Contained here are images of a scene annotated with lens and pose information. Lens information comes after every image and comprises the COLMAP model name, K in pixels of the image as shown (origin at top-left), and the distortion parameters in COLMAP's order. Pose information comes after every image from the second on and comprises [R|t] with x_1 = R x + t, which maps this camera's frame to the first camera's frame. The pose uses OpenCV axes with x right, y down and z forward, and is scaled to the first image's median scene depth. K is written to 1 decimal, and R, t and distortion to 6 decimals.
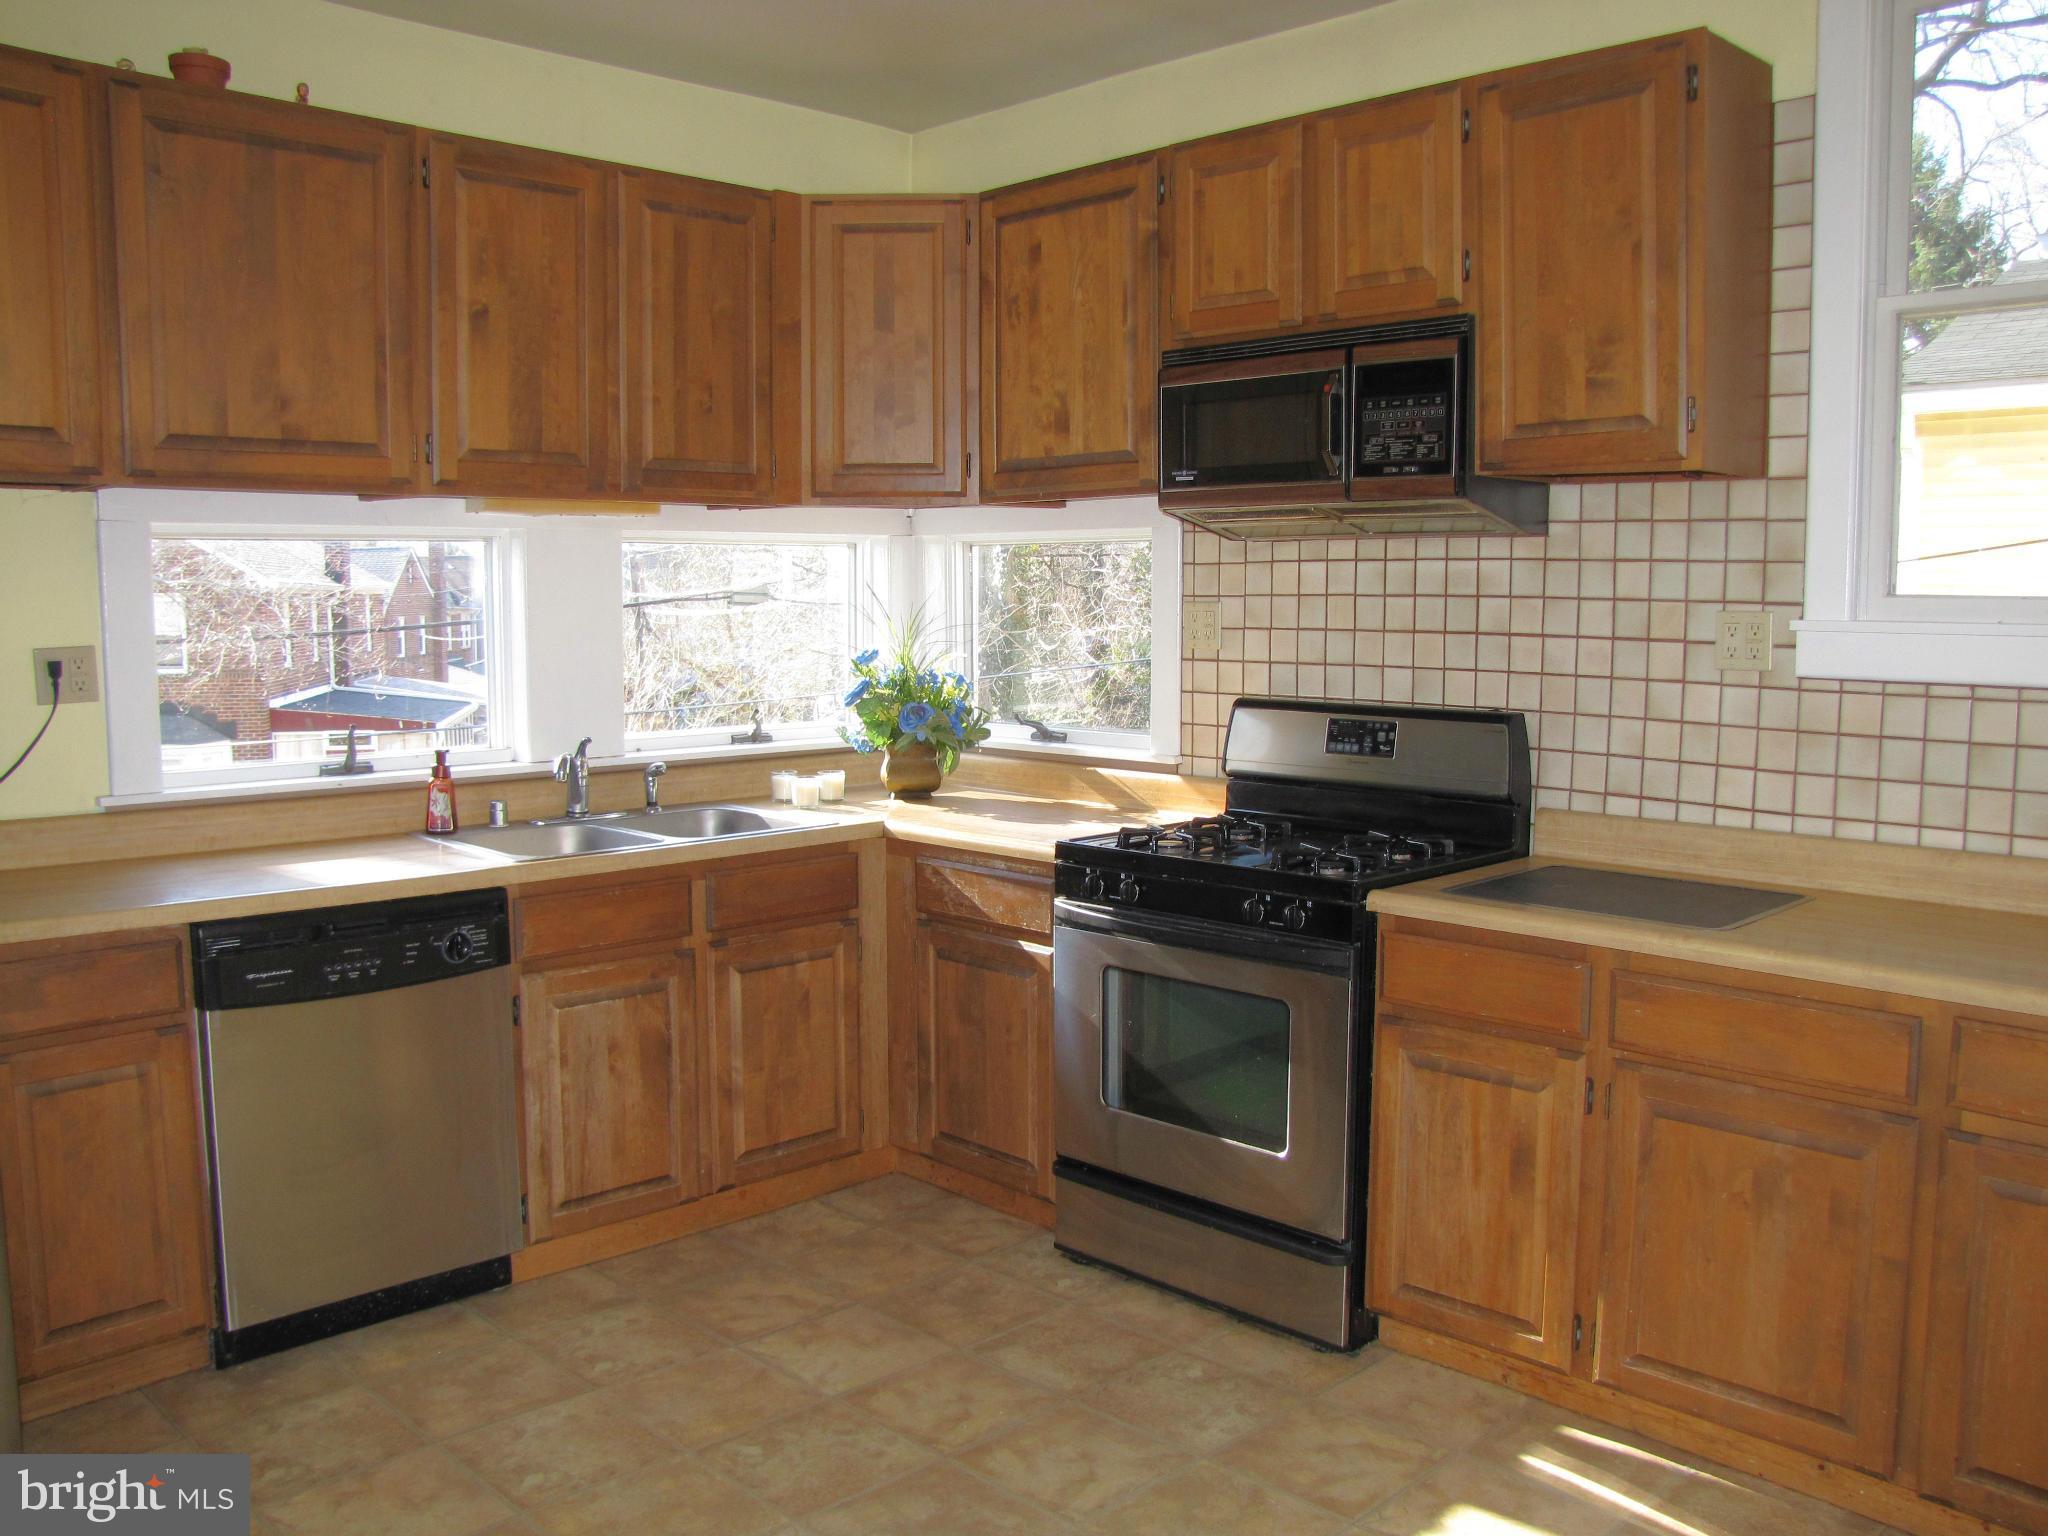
lens RADIAL K [[1716.0, 0, 1058.4], [0, 1716.0, 769.5], [0, 0, 1]] dist [-0.175048, 0.144325]
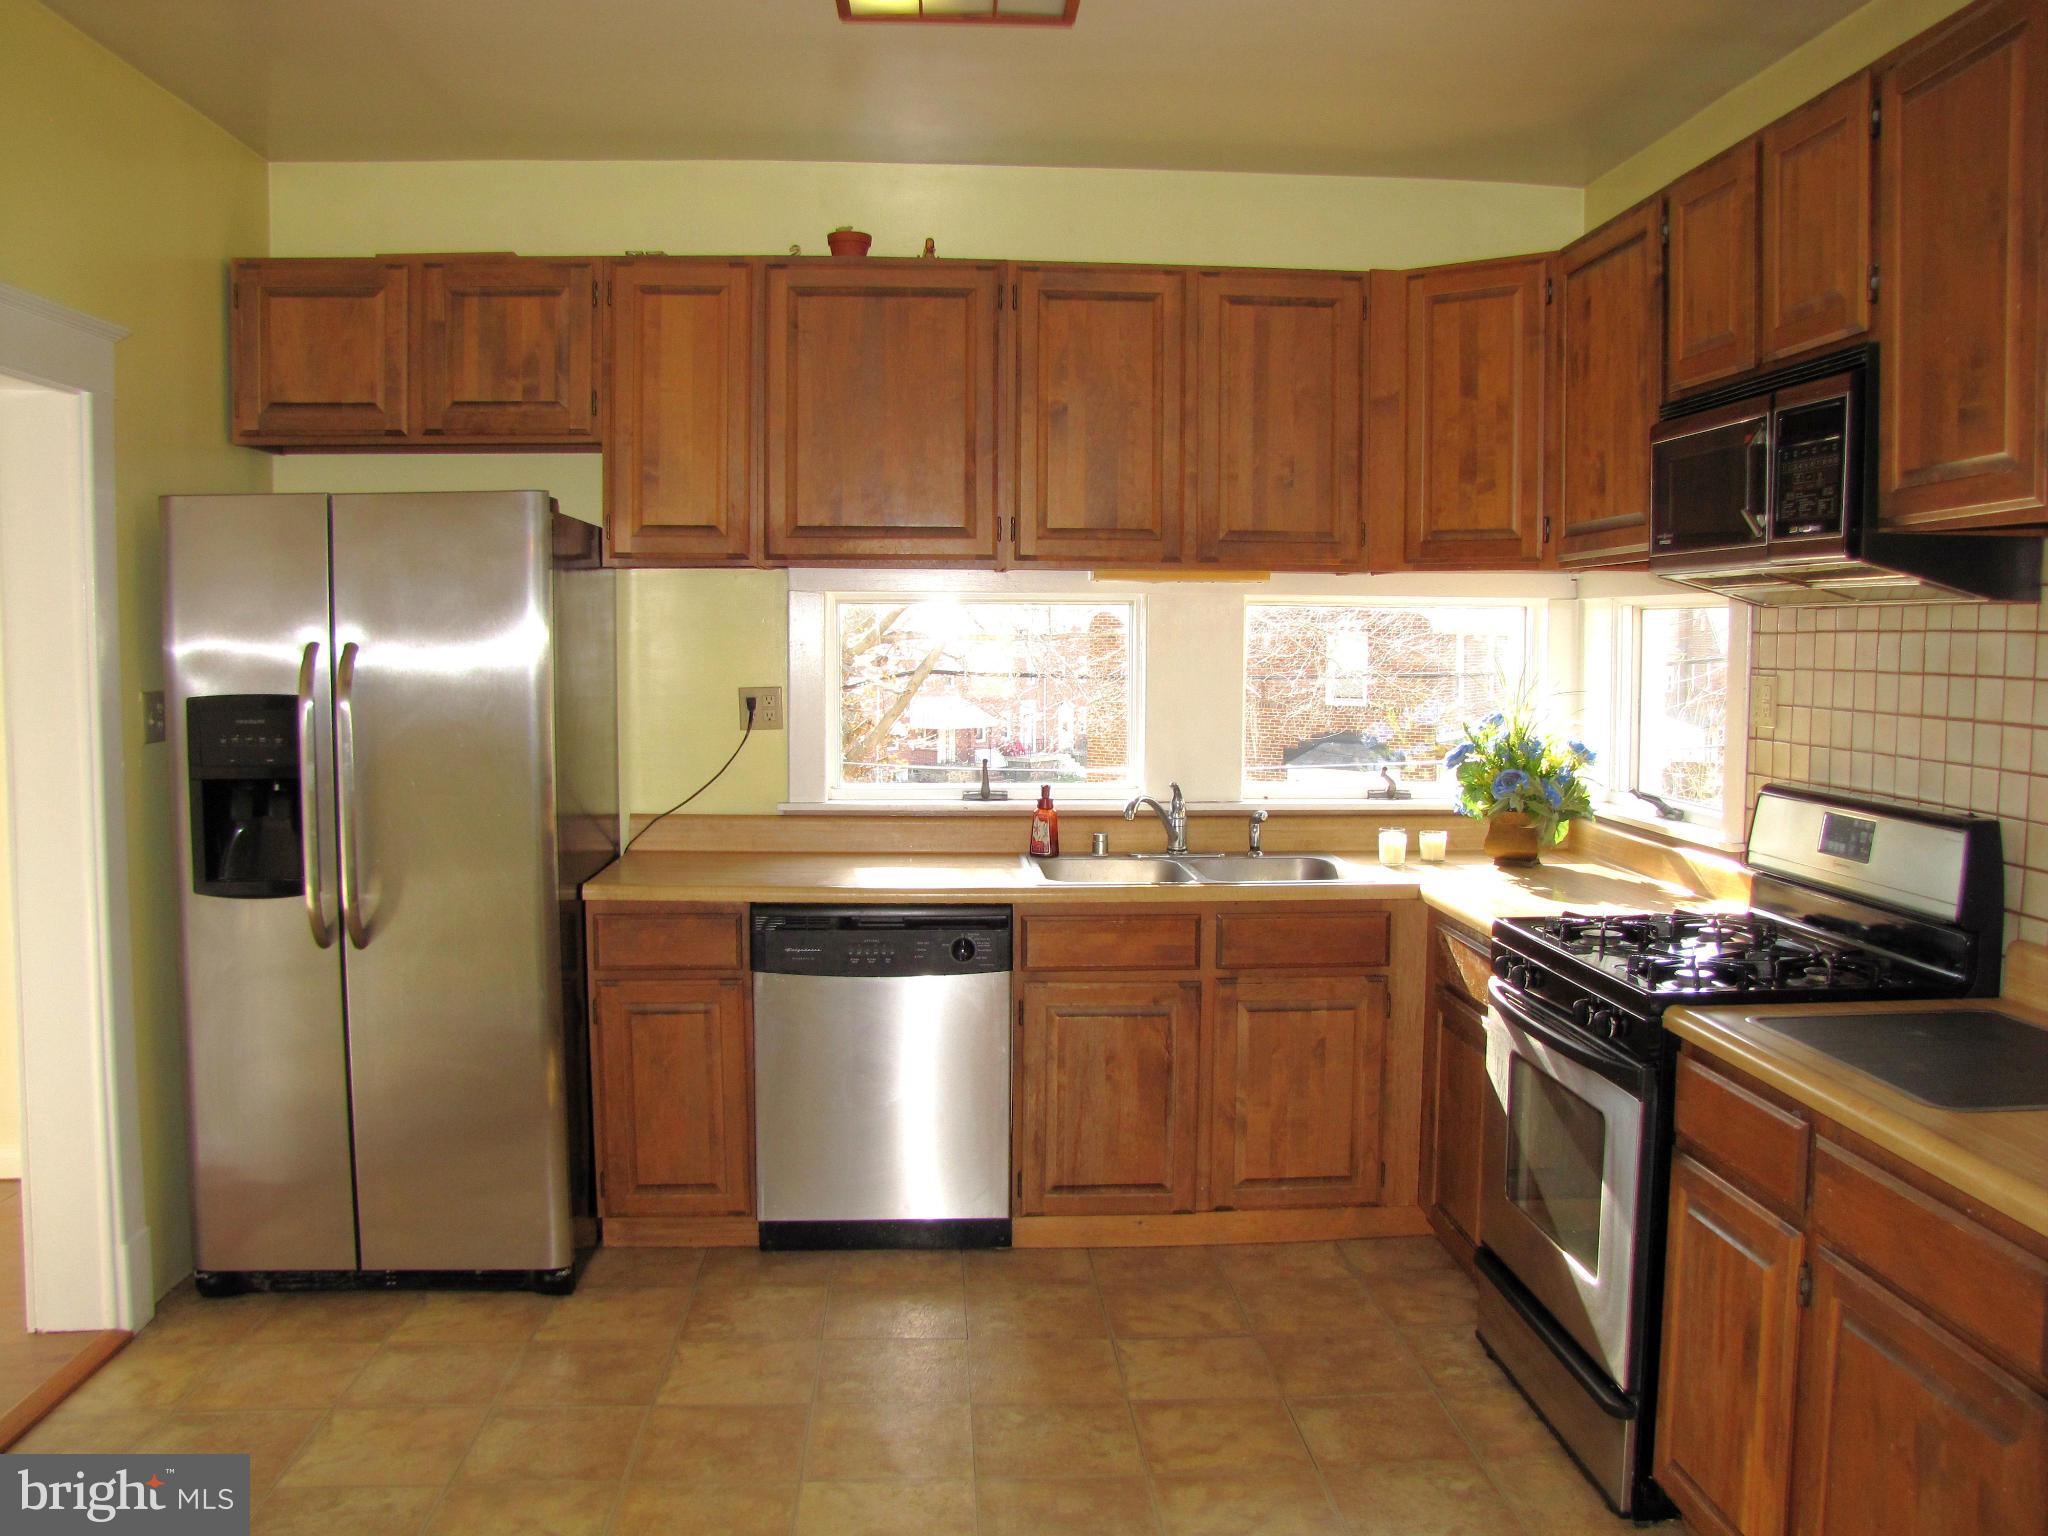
lens RADIAL K [[1716.0, 0, 1058.4], [0, 1716.0, 760.3], [0, 0, 1]] dist [-0.175048, 0.144325]
pose [[0.758181, 0.052591, -0.649920, 0.445417], [-0.072811, 0.997337, -0.004236, -0.026343], [0.647966, 0.050533, 0.759991, 0.108474]]
